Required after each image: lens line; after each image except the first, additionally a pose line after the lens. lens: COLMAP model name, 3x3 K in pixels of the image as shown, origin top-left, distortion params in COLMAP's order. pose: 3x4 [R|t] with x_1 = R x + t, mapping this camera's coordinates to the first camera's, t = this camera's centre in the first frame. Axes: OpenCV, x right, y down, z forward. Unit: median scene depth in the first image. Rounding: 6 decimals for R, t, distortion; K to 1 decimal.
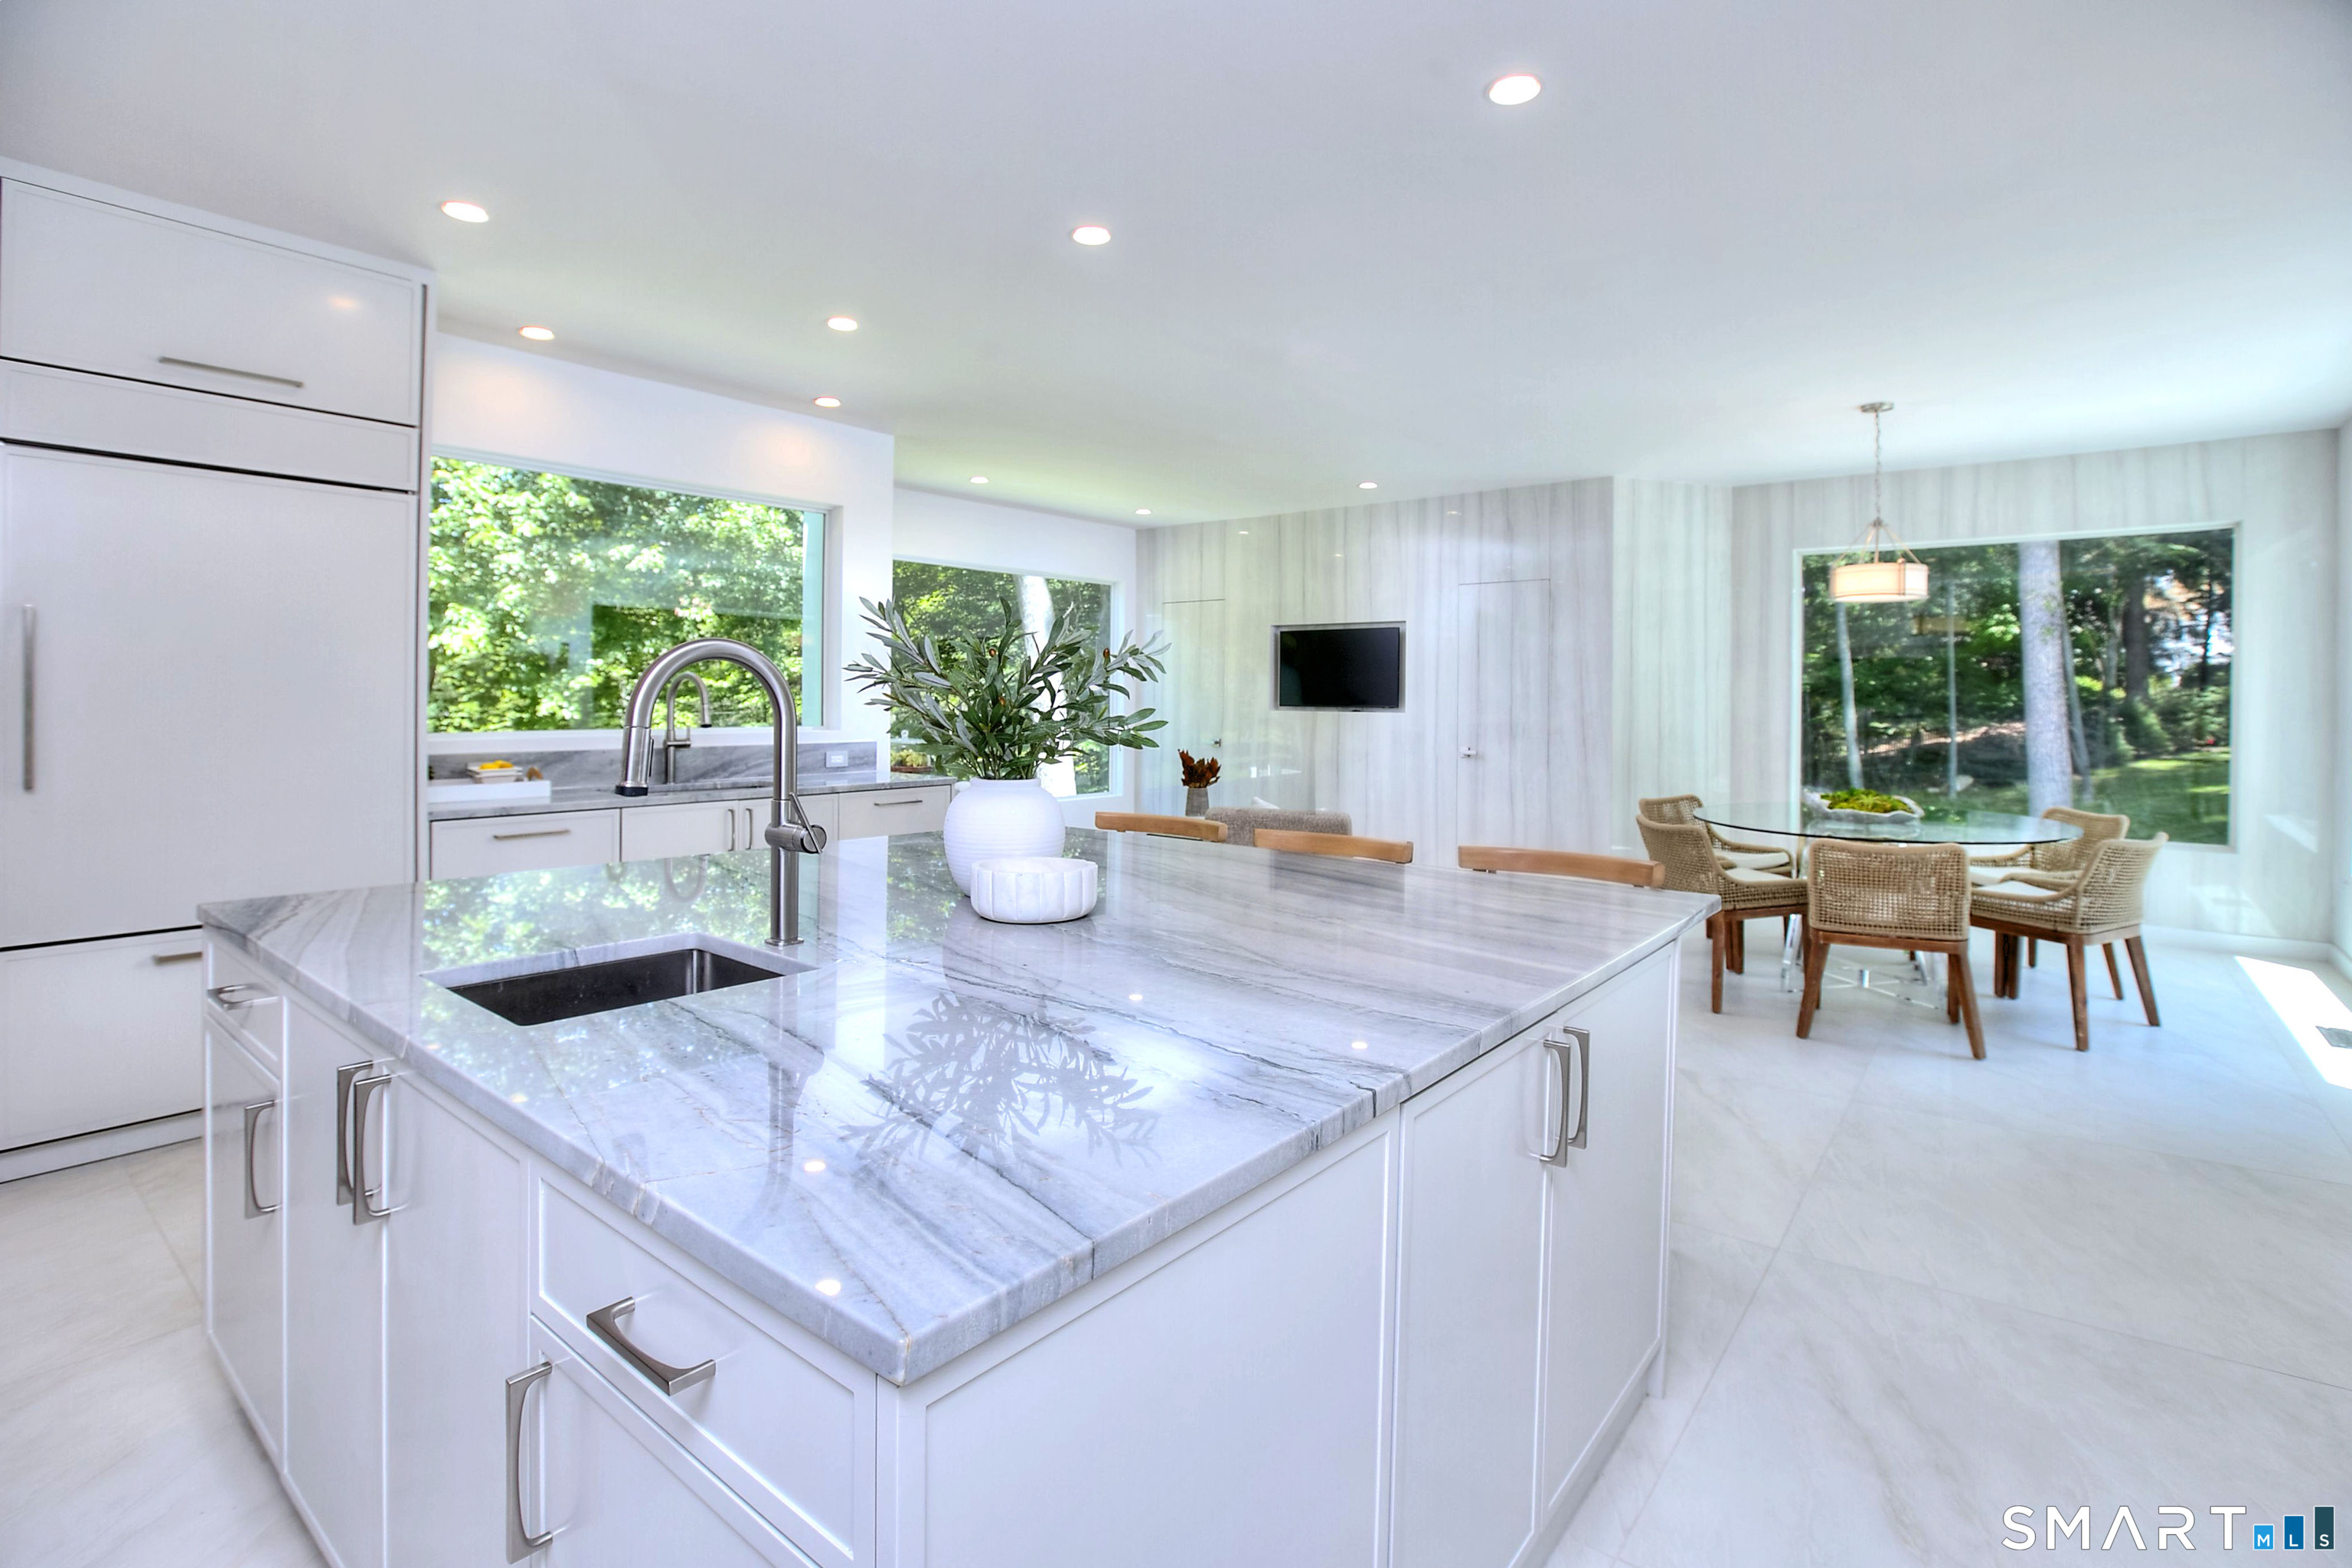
lens RADIAL K [[1097.2, 0, 1179.2], [0, 1097.2, 720.9], [0, 0, 1]] dist [-0.000938, 0.000739]
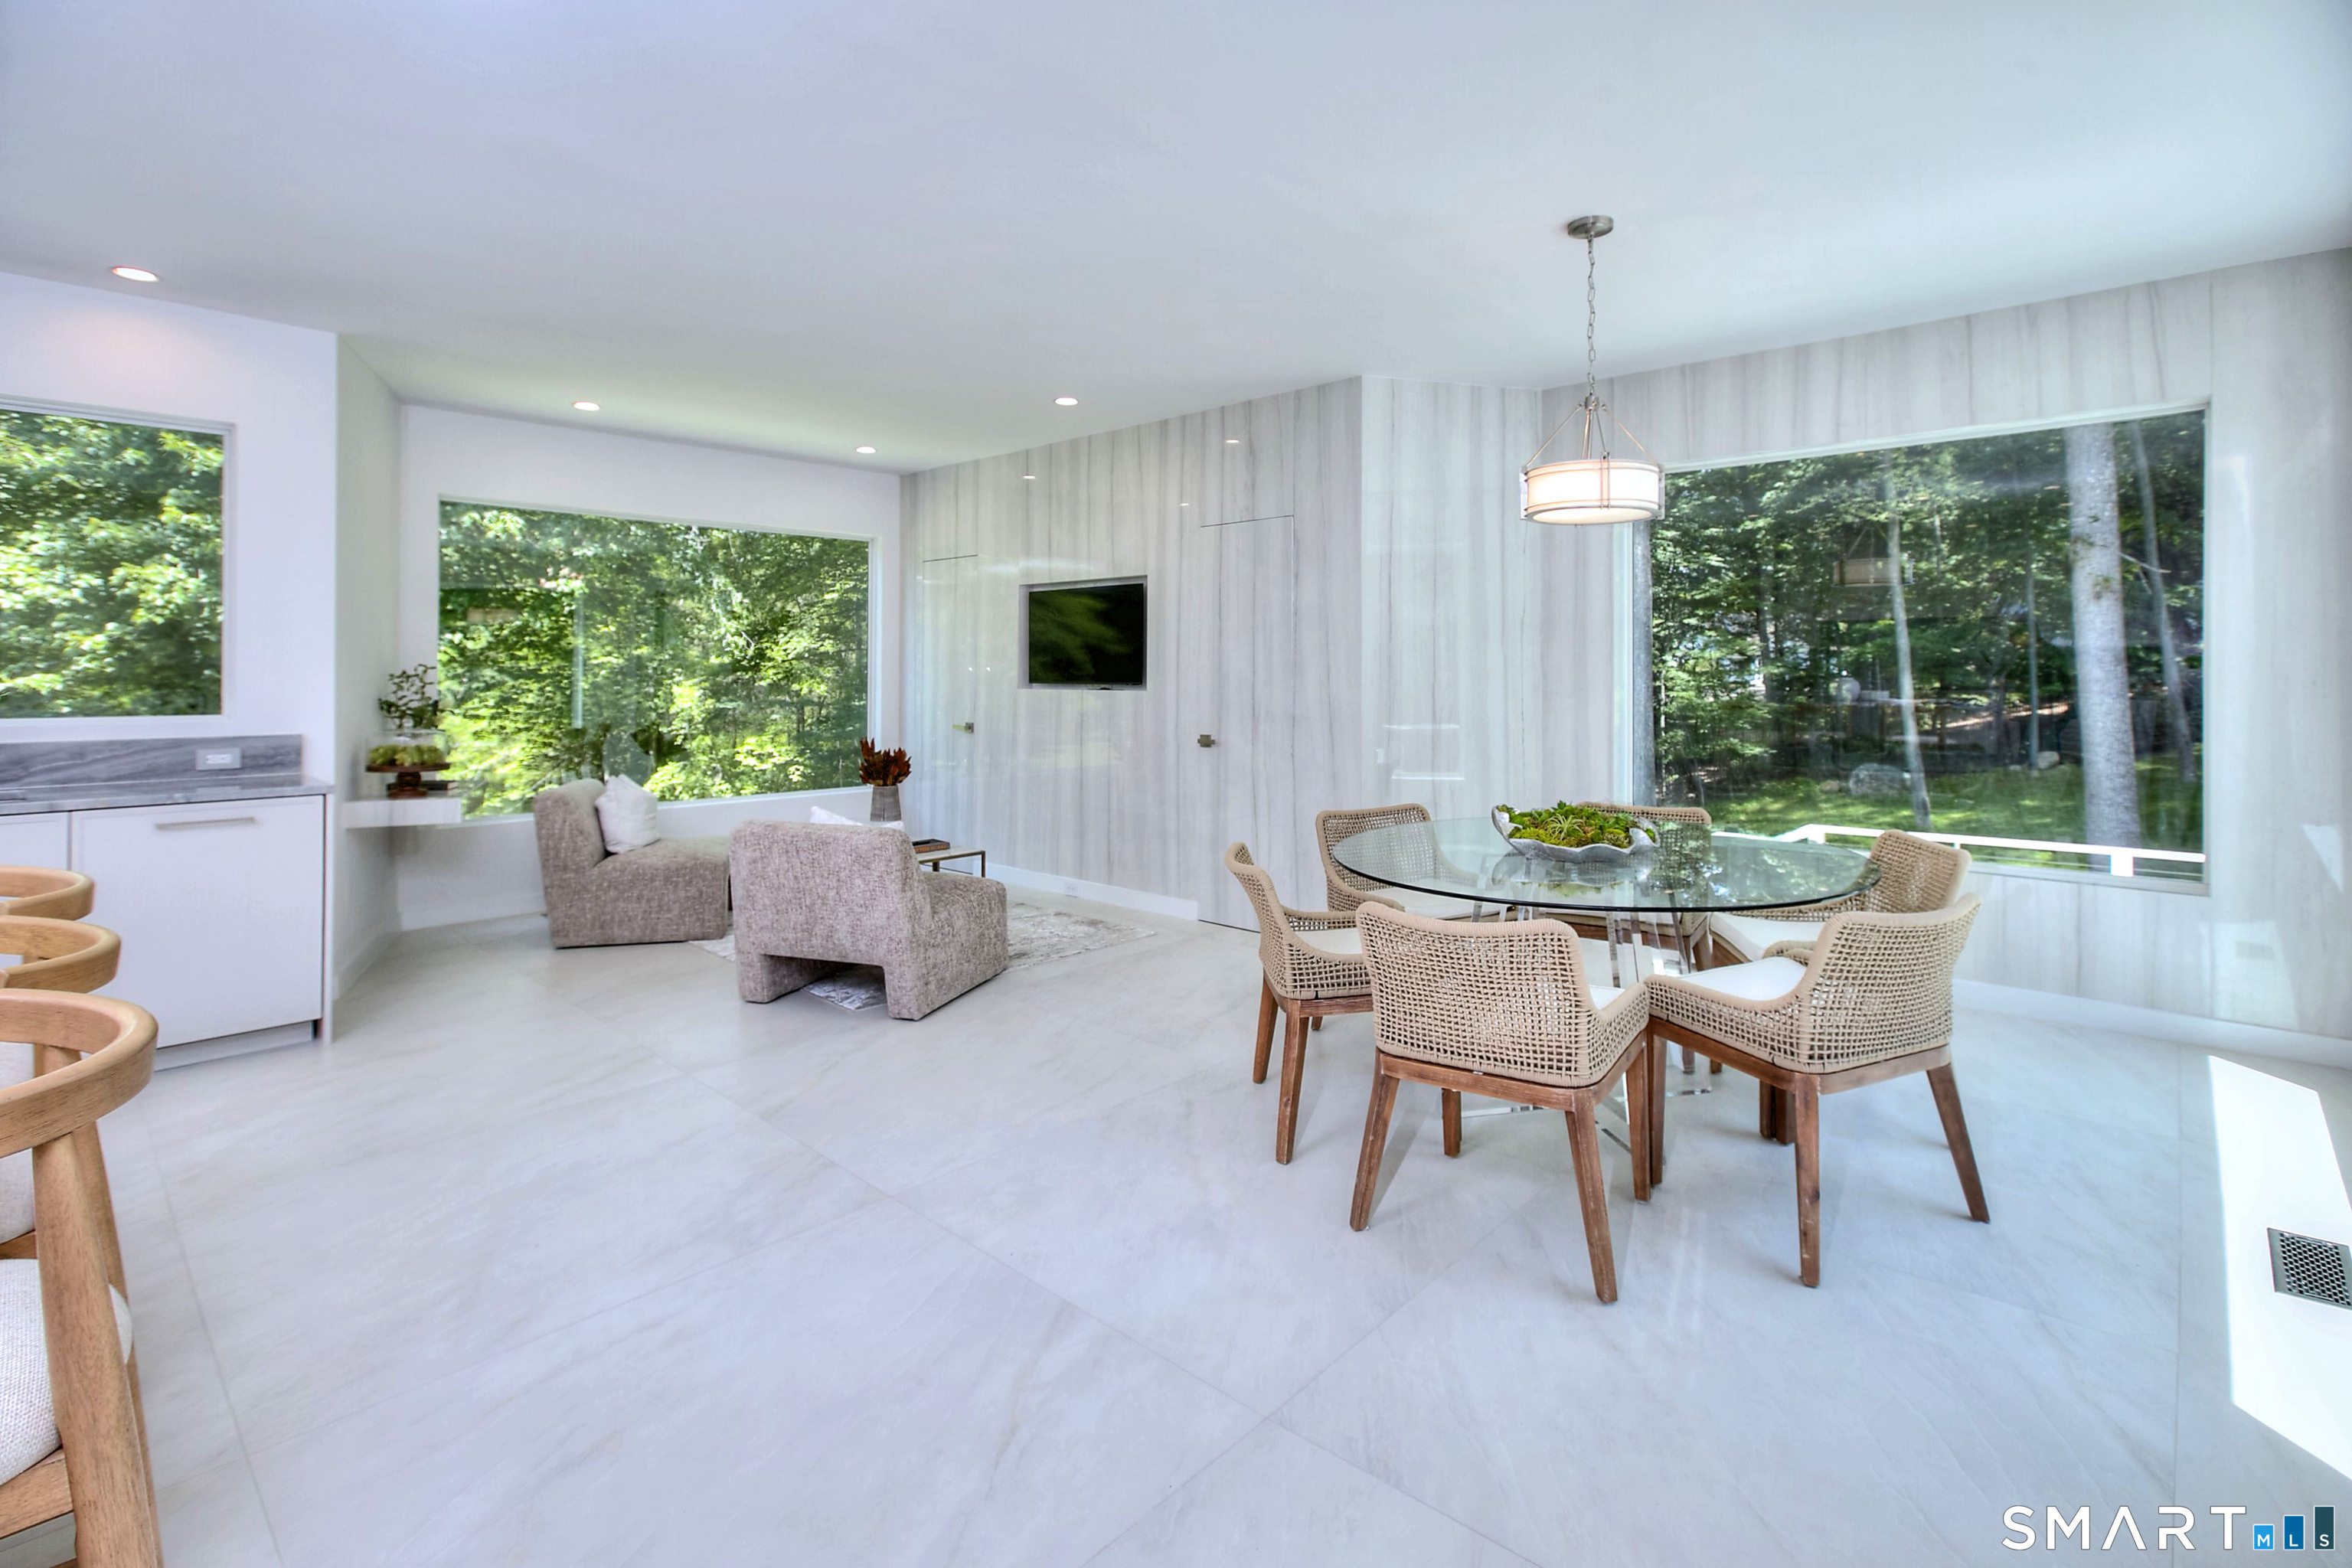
lens RADIAL K [[1094.7, 0, 1172.5], [0, 1094.7, 690.0], [0, 0, 1]] dist [-0.000019, 0.000011]
pose [[0.997372, -0.006312, -0.072175, 0.304202], [0.005839, 0.999960, -0.006767, -0.002705], [0.072215, 0.006328, 0.997369, 0.230320]]
